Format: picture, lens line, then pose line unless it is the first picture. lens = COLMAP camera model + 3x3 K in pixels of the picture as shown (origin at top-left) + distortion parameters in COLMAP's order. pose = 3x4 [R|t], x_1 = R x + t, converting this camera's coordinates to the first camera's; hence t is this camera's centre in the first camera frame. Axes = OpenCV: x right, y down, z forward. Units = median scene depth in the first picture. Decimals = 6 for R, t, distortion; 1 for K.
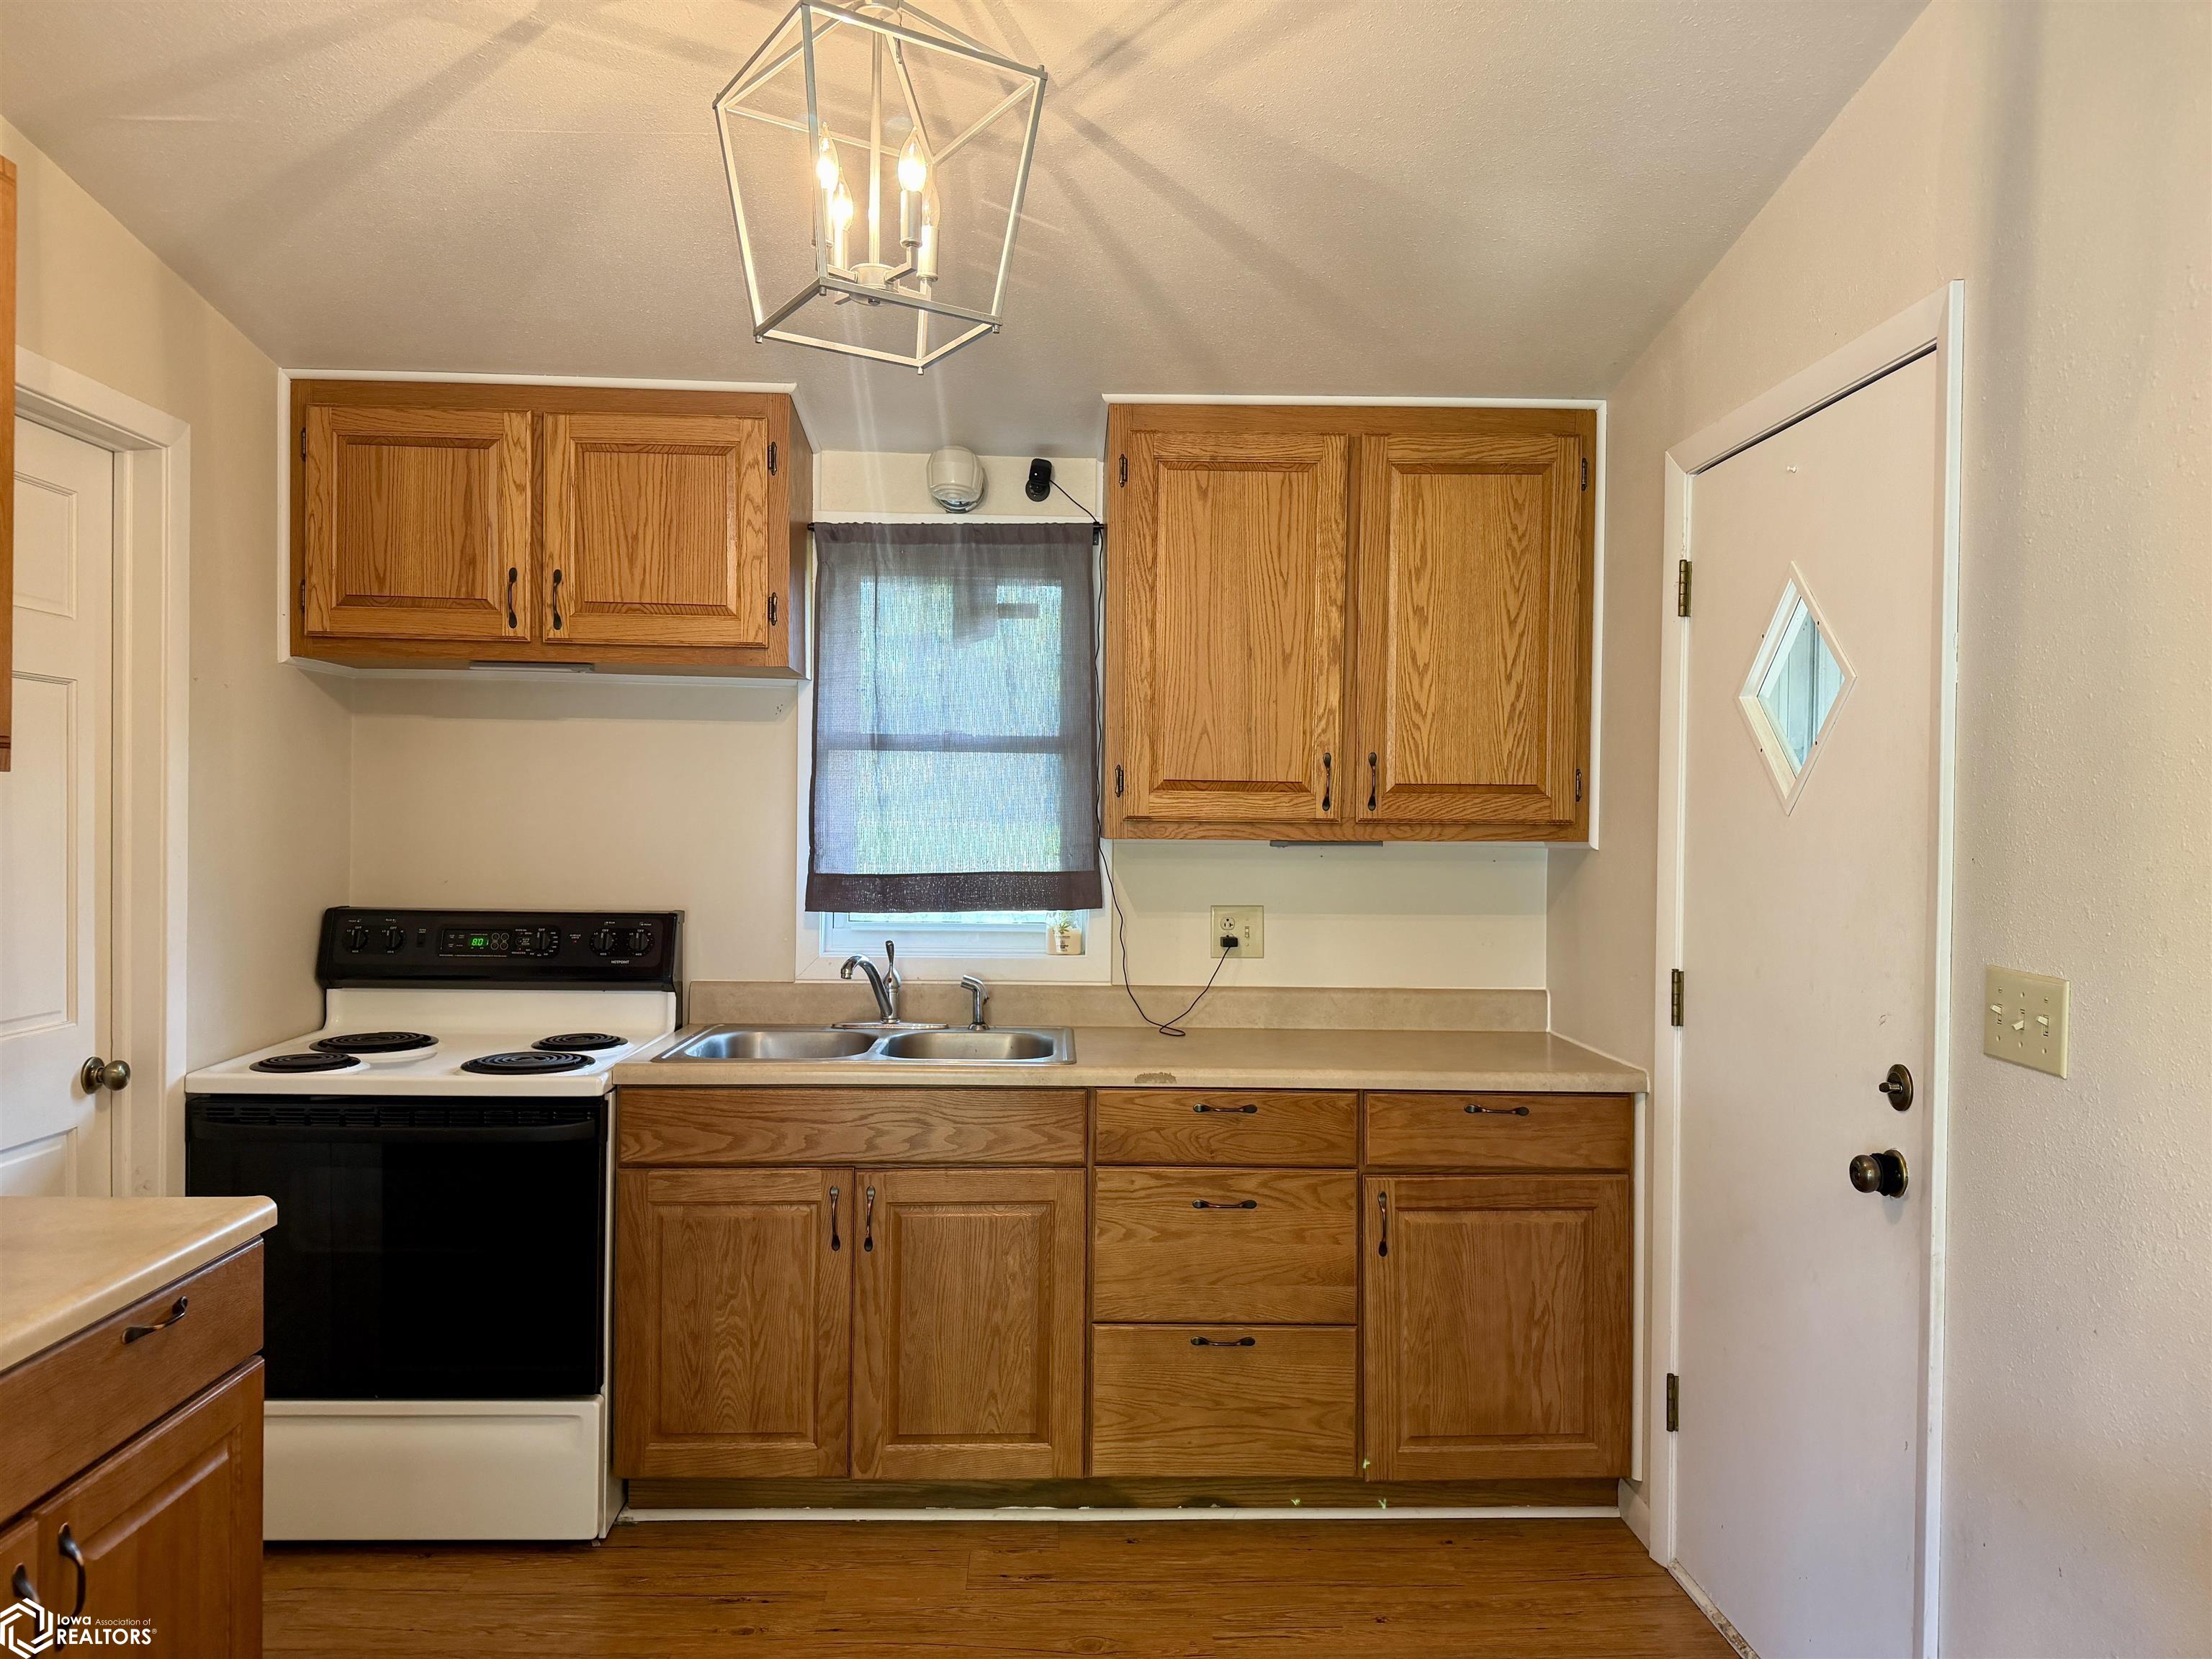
lens RADIAL K [[1678.4, 0, 1136.6], [0, 1678.4, 846.8], [0, 0, 1]] dist [0.180678, -0.332561]
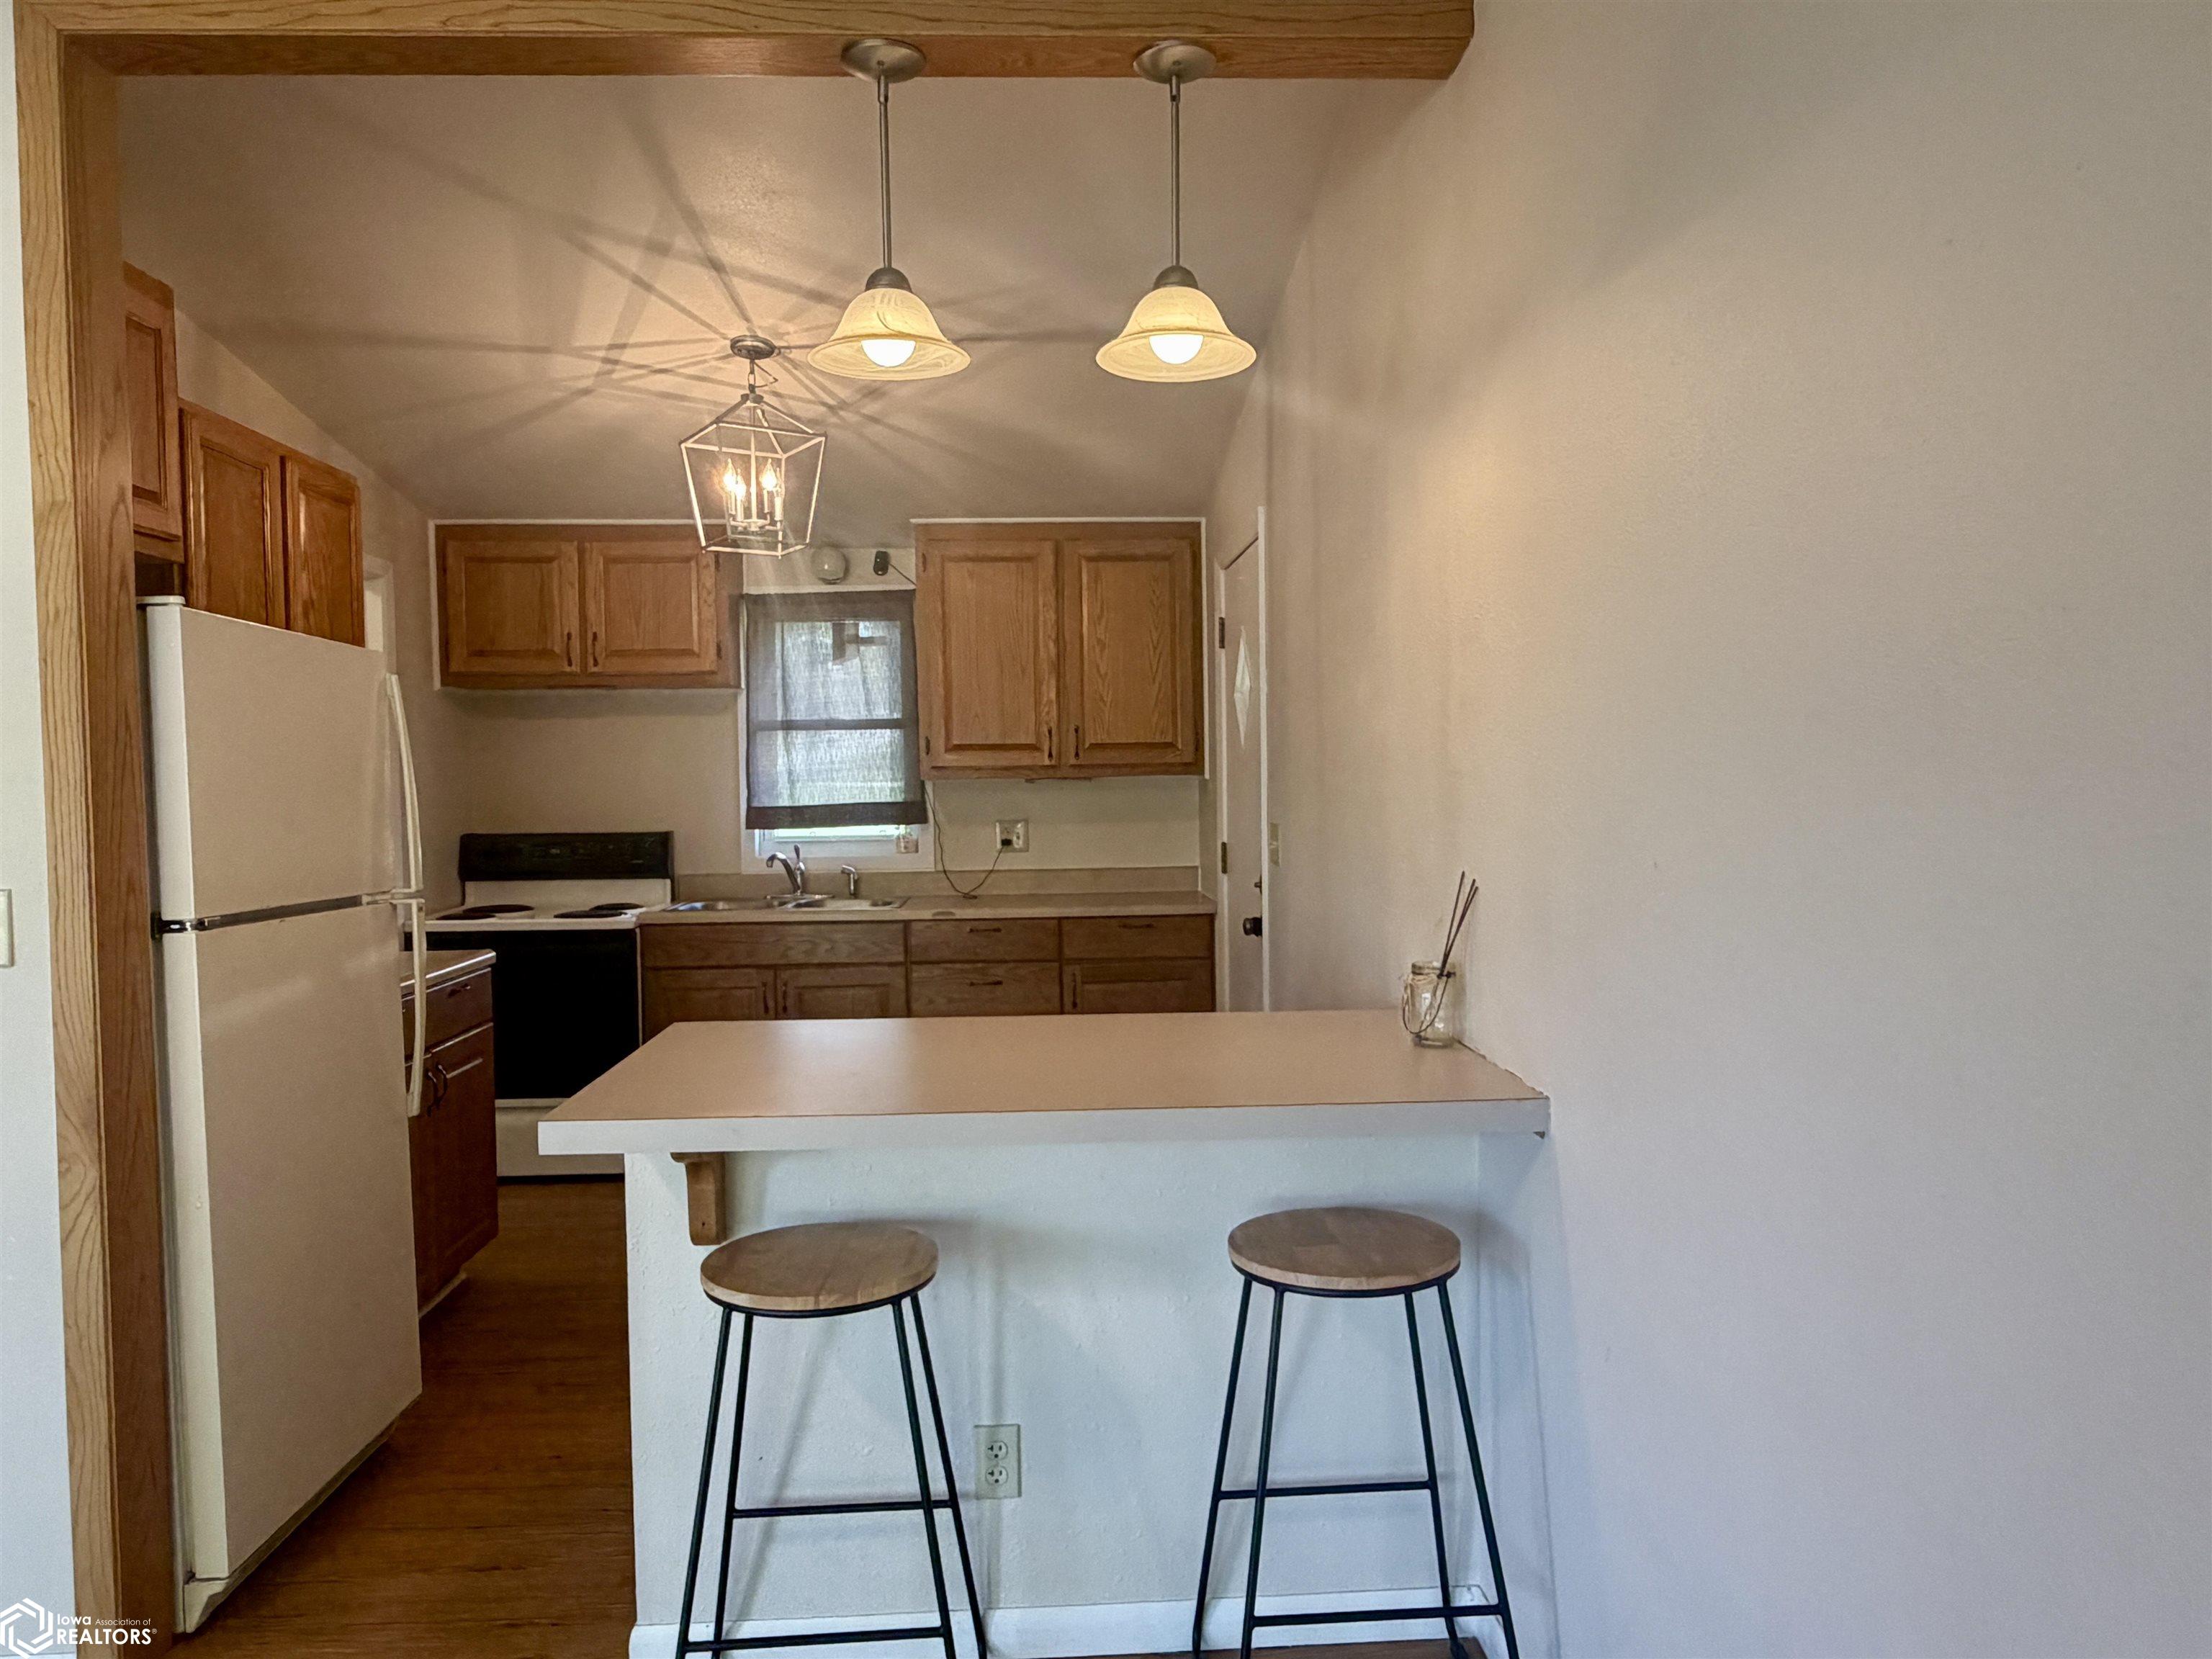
lens RADIAL K [[1487.0, 0, 1097.5], [0, 1487.0, 835.4], [0, 0, 1]] dist [0.000475, 0.001322]
pose [[0.999391, -0.027414, 0.021582, 0.125062], [0.026874, 0.999328, 0.024909, 0.017959], [-0.022250, -0.024314, 0.999457, -0.496867]]
